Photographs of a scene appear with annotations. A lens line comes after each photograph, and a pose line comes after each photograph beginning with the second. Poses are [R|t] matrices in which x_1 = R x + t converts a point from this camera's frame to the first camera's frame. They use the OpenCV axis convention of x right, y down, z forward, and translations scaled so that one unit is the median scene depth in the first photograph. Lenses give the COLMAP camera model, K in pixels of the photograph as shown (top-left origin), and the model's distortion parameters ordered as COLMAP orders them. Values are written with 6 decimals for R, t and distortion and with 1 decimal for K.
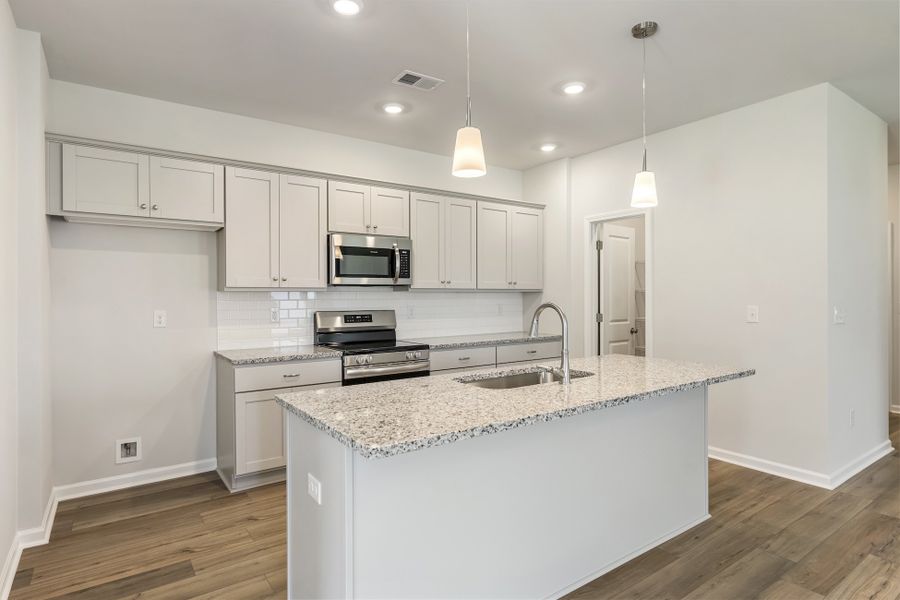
lens RADIAL K [[485.6, 0, 450.0], [0, 485.6, 300.0], [0, 0, 1]] dist [-0.000112, -0.000625]
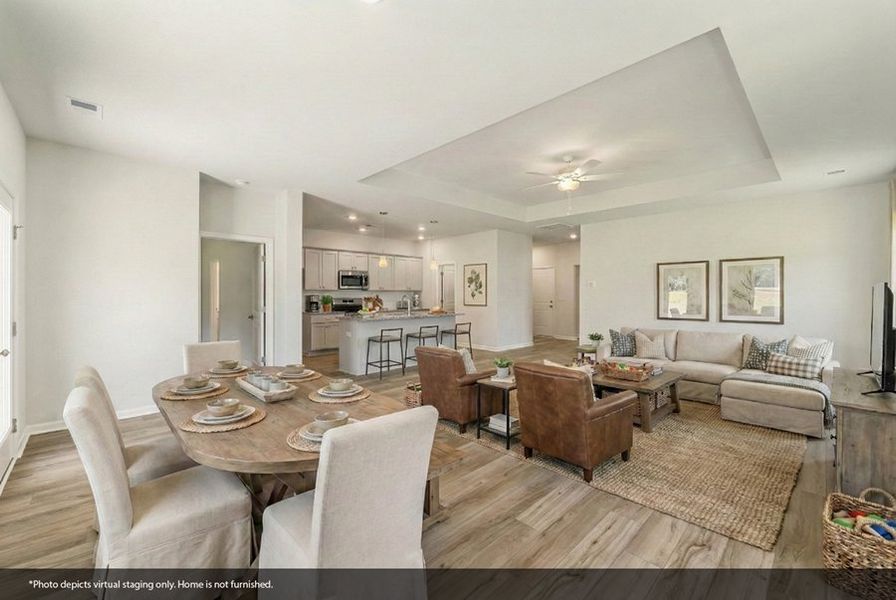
lens RADIAL K [[362.3, 0, 447.9], [0, 362.3, 291.1], [0, 0, 1]] dist [-0.000146, -0.000126]
pose [[0.989464, 0.004922, 0.144698, 0.070369], [-0.003048, 0.999909, -0.013172, 0.007386], [-0.144749, 0.012592, 0.989388, -1.110961]]
